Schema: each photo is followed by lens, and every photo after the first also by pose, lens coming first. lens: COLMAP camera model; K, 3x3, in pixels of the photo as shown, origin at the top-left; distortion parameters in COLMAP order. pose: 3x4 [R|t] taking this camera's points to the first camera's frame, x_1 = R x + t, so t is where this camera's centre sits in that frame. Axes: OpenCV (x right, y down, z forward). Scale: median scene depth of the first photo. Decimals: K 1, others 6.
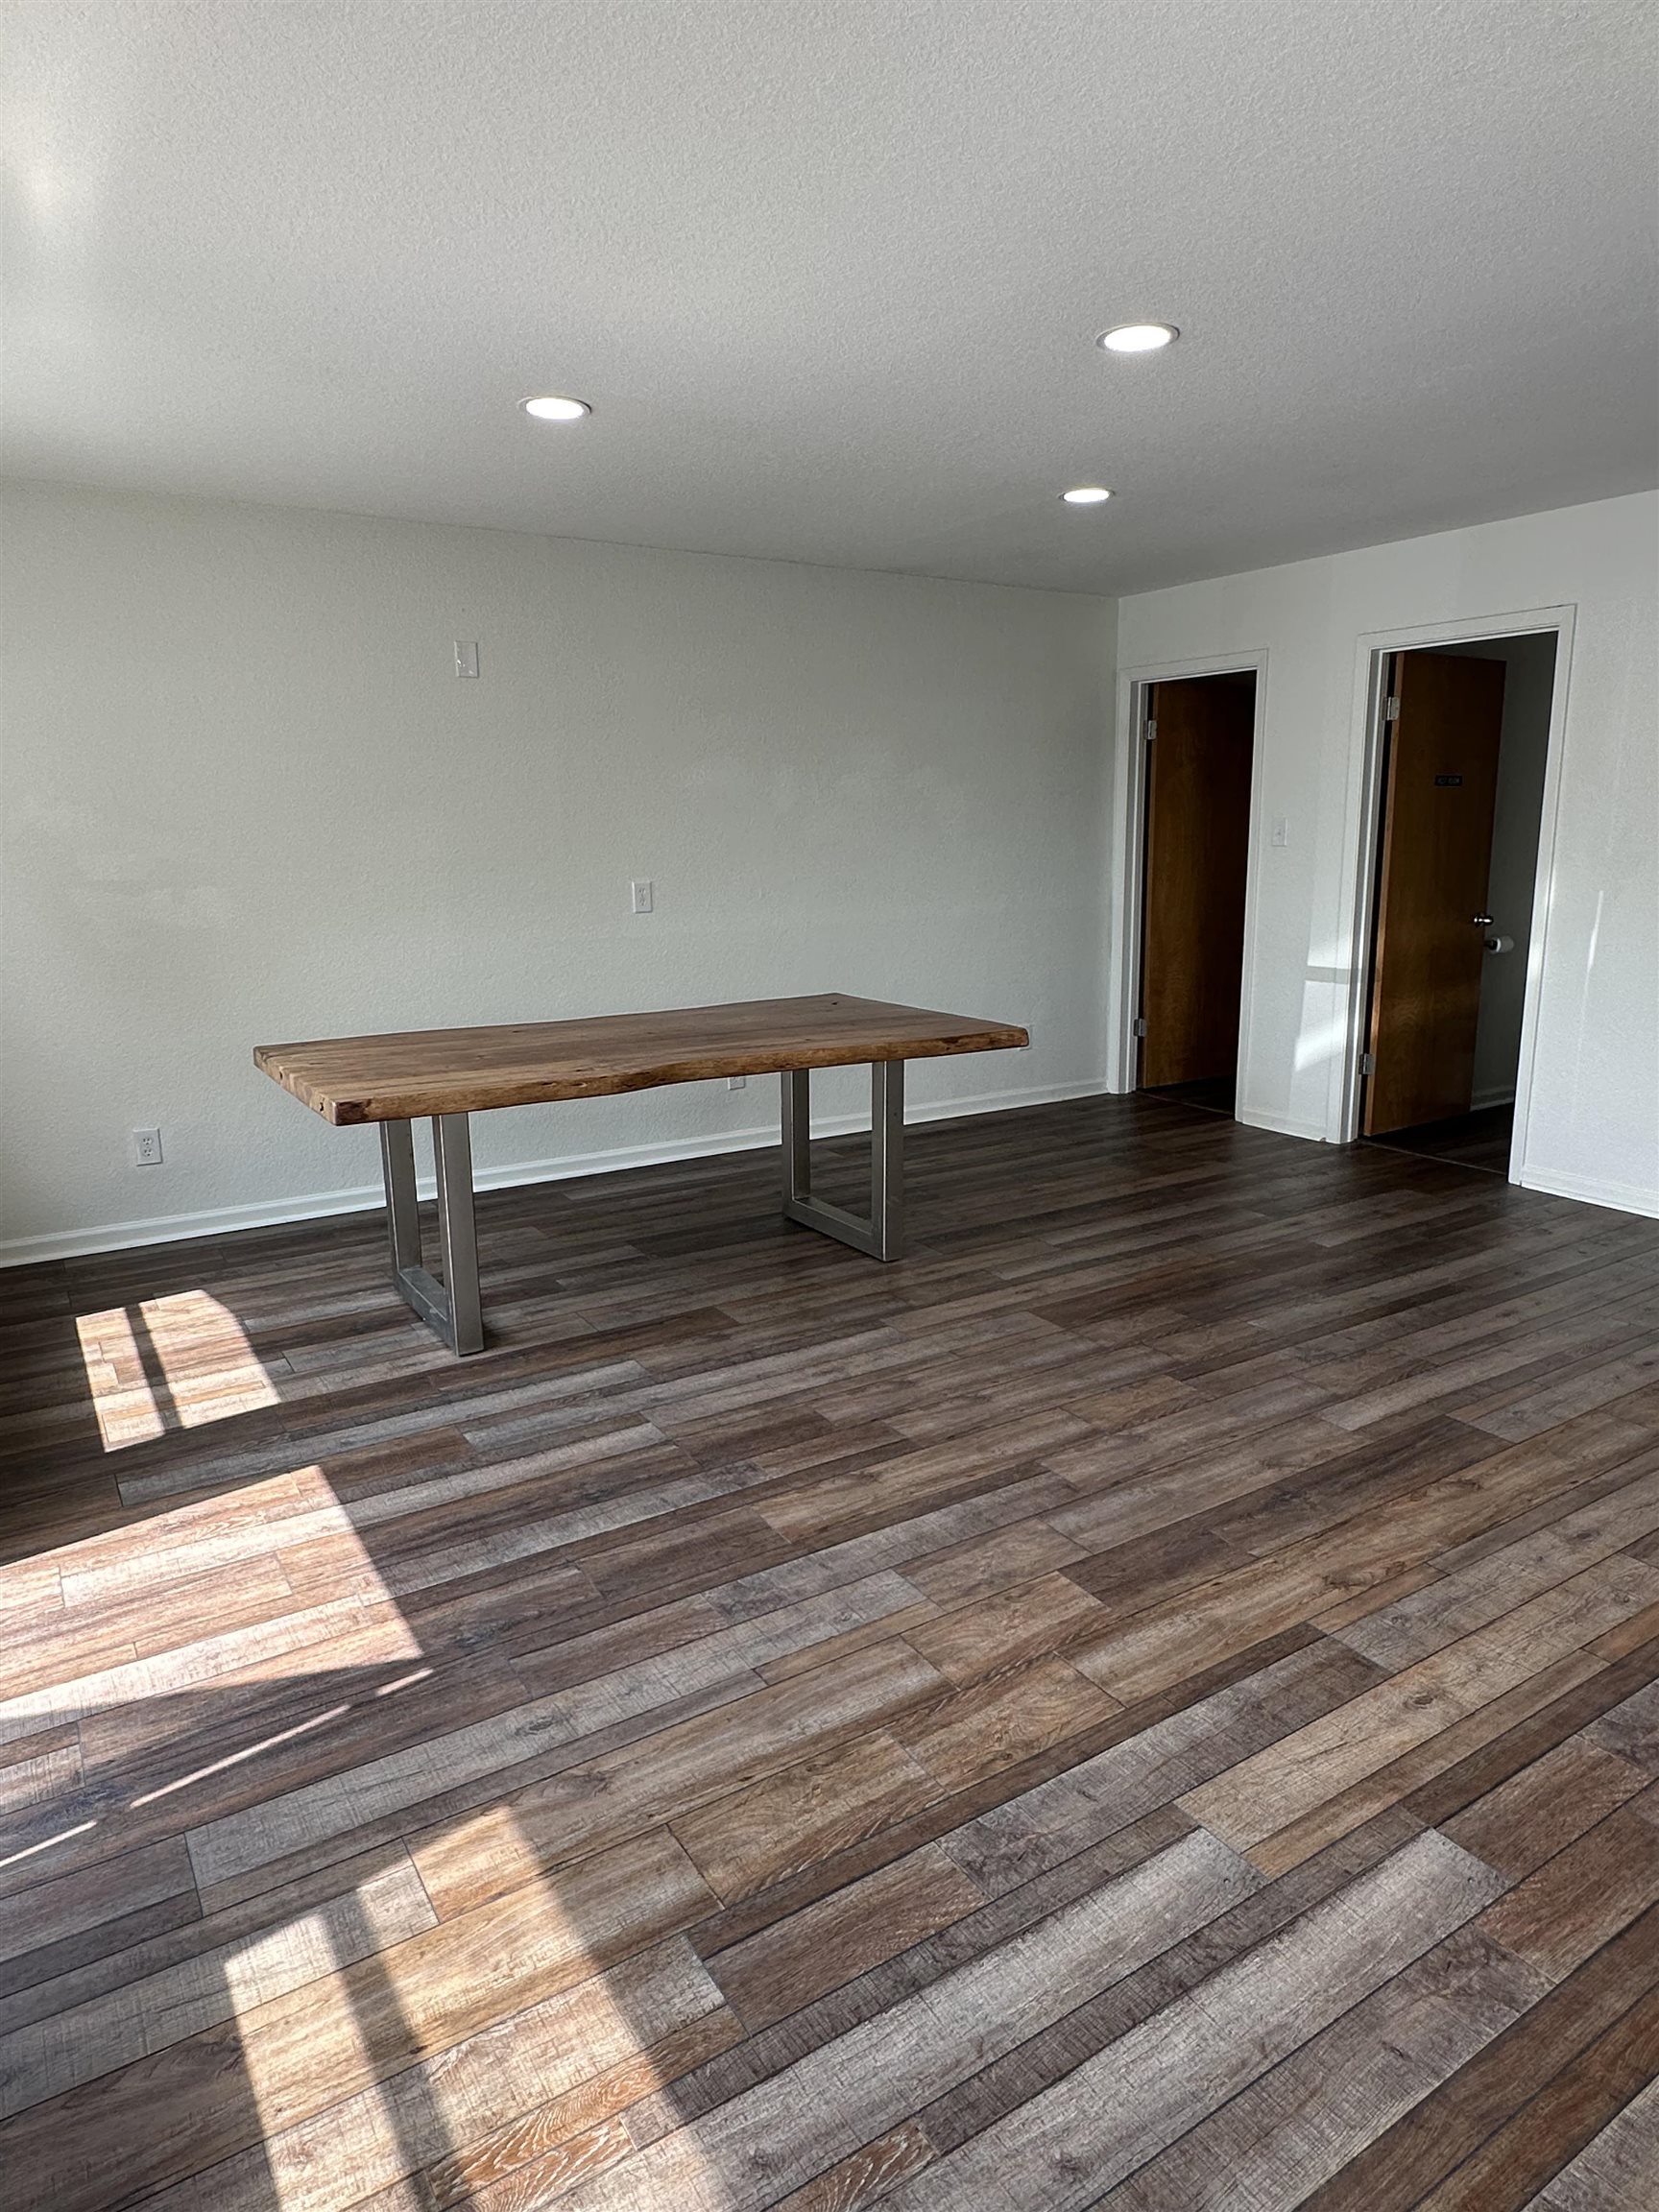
lens RADIAL K [[1331.6, 0, 822.3], [0, 1331.6, 1107.8], [0, 0, 1]] dist [-0.000815, 0.001683]
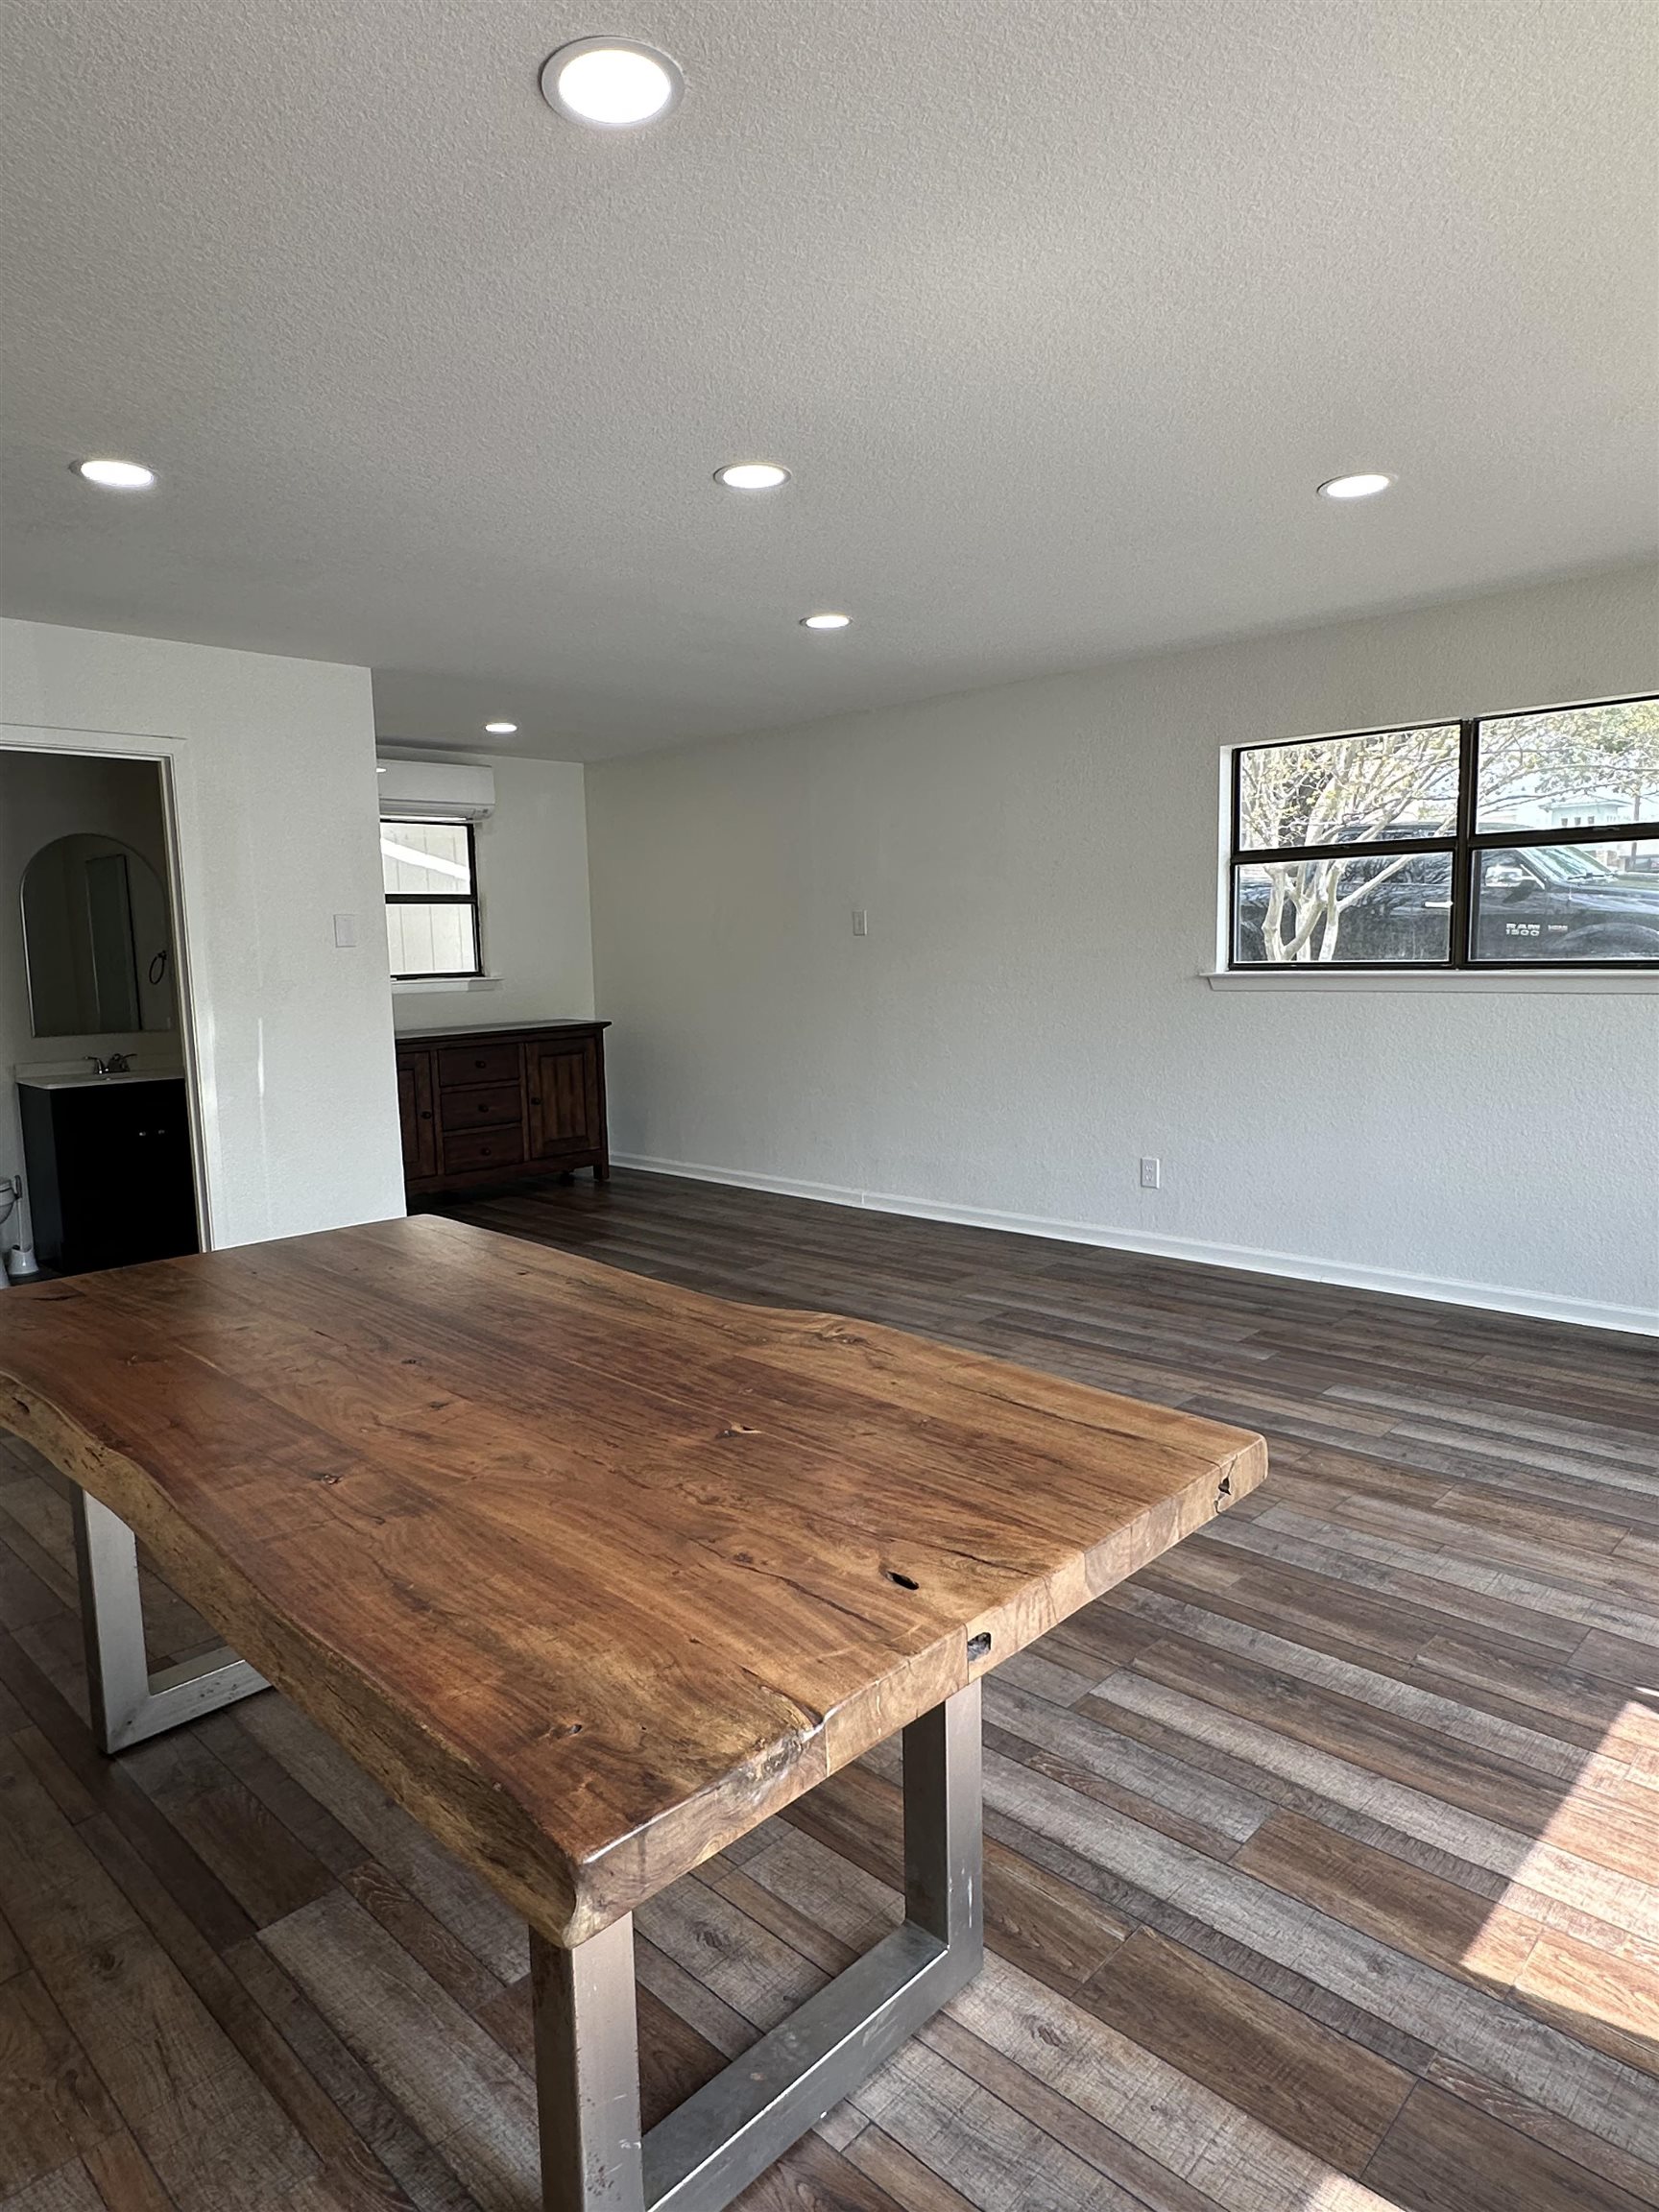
lens RADIAL K [[1331.6, 0, 822.3], [0, 1331.6, 1107.8], [0, 0, 1]] dist [-0.000815, 0.001683]
pose [[-0.231754, -0.104675, 0.967126, -0.809333], [0.230568, 0.959953, 0.159151, -0.245036], [-0.945055, 0.259872, -0.198338, 1.231029]]
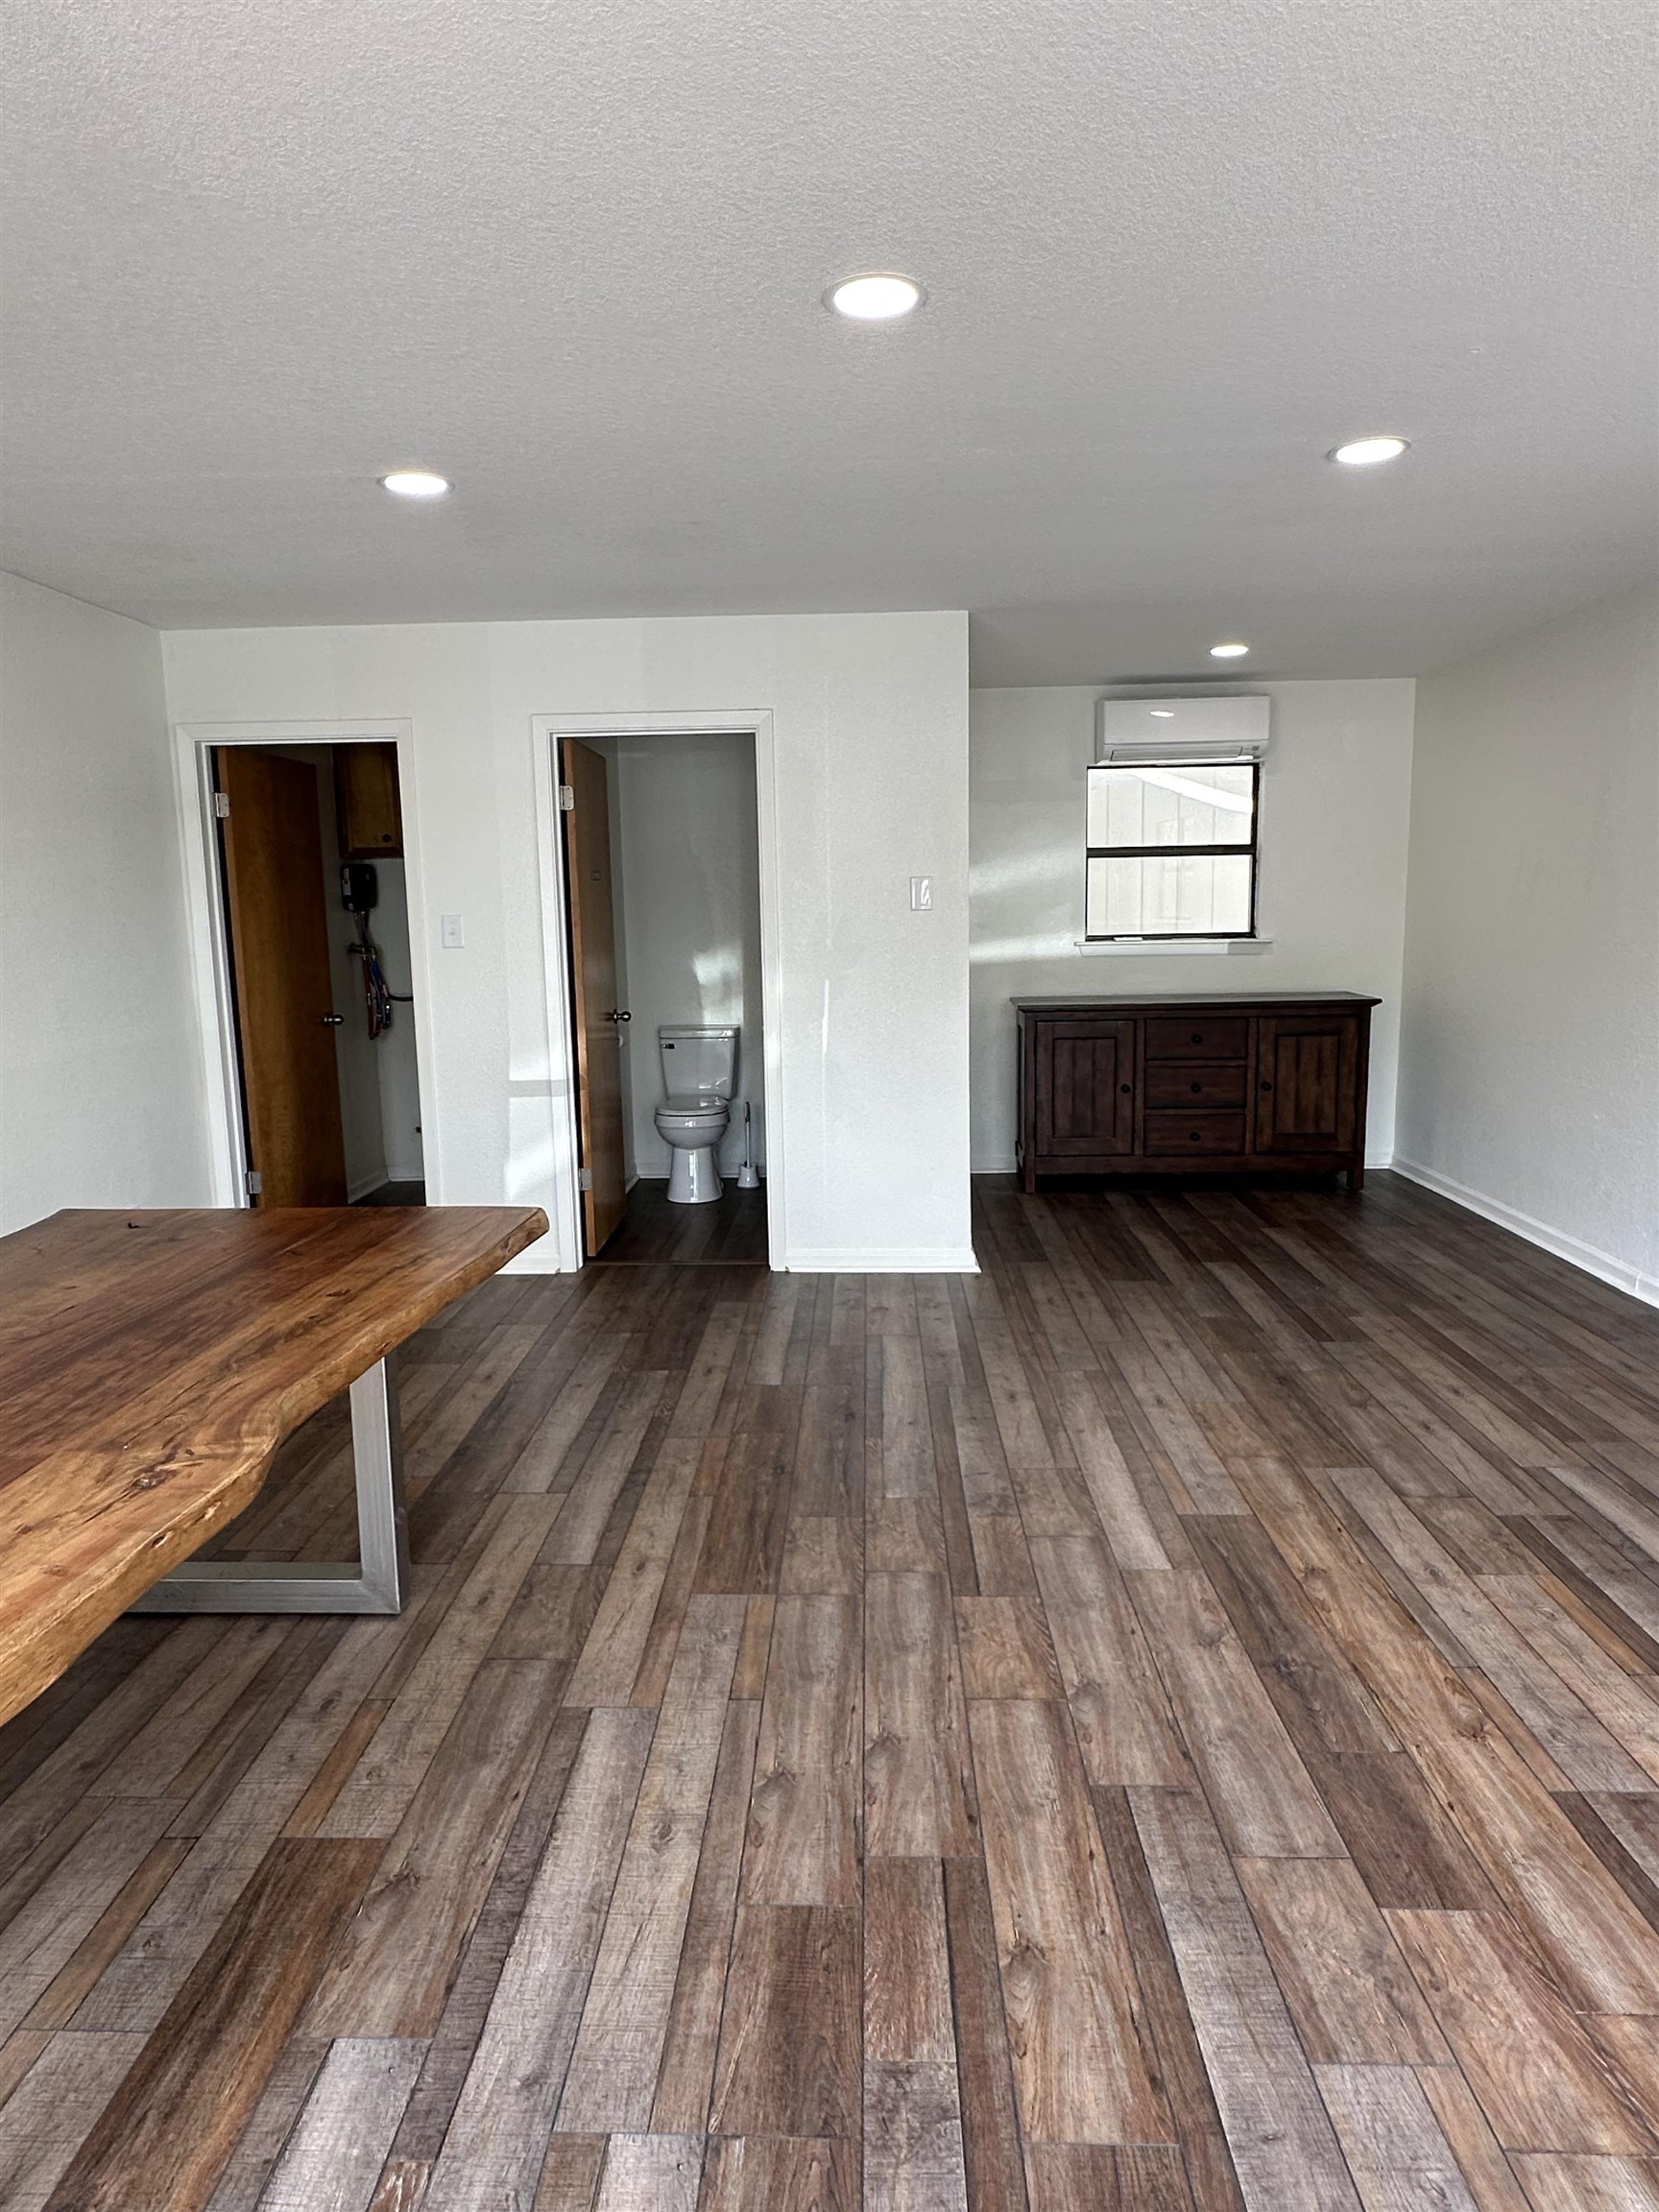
lens RADIAL K [[1331.6, 0, 822.3], [0, 1331.6, 1107.8], [0, 0, 1]] dist [-0.000815, 0.001683]
pose [[0.565865, -0.123246, 0.815234, -0.446390], [0.182697, 0.982928, 0.021785, -0.133380], [-0.804001, 0.136614, 0.578721, 0.614877]]
